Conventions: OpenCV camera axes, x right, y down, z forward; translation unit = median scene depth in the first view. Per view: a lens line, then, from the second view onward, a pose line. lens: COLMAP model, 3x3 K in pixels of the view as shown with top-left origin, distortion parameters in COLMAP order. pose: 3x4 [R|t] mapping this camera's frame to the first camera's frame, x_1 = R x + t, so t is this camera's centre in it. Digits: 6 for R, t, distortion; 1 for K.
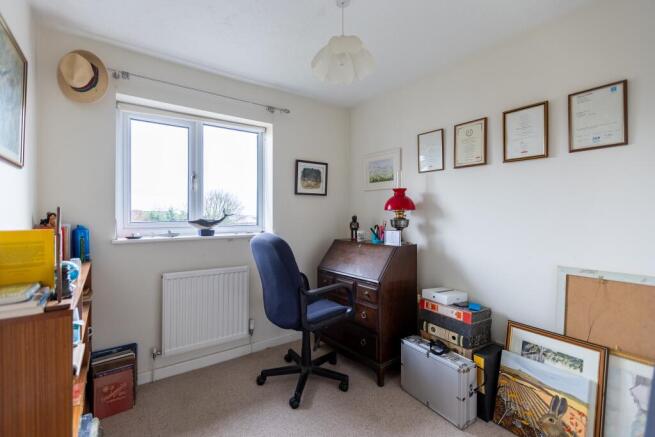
lens RADIAL K [[301.2, 0, 325.1], [0, 301.2, 213.7], [0, 0, 1]] dist [-0.000754, -0.000357]
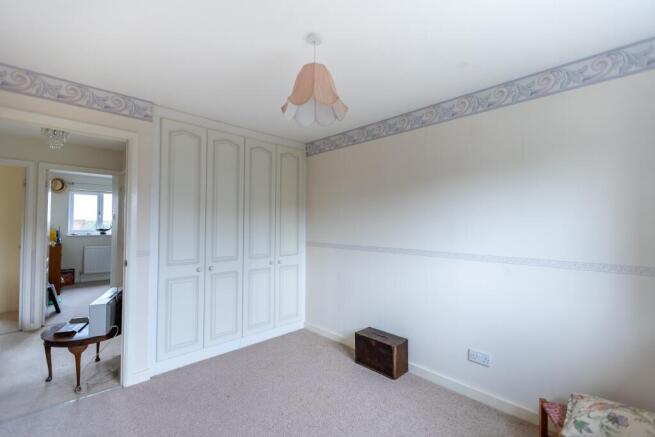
lens RADIAL K [[301.2, 0, 325.1], [0, 301.2, 213.7], [0, 0, 1]] dist [-0.000754, -0.000357]
pose [[0.992243, 0.005554, 0.124189, 1.351941], [-0.001586, 0.999486, -0.032028, -0.034337], [-0.124303, 0.031582, 0.991742, -2.108566]]
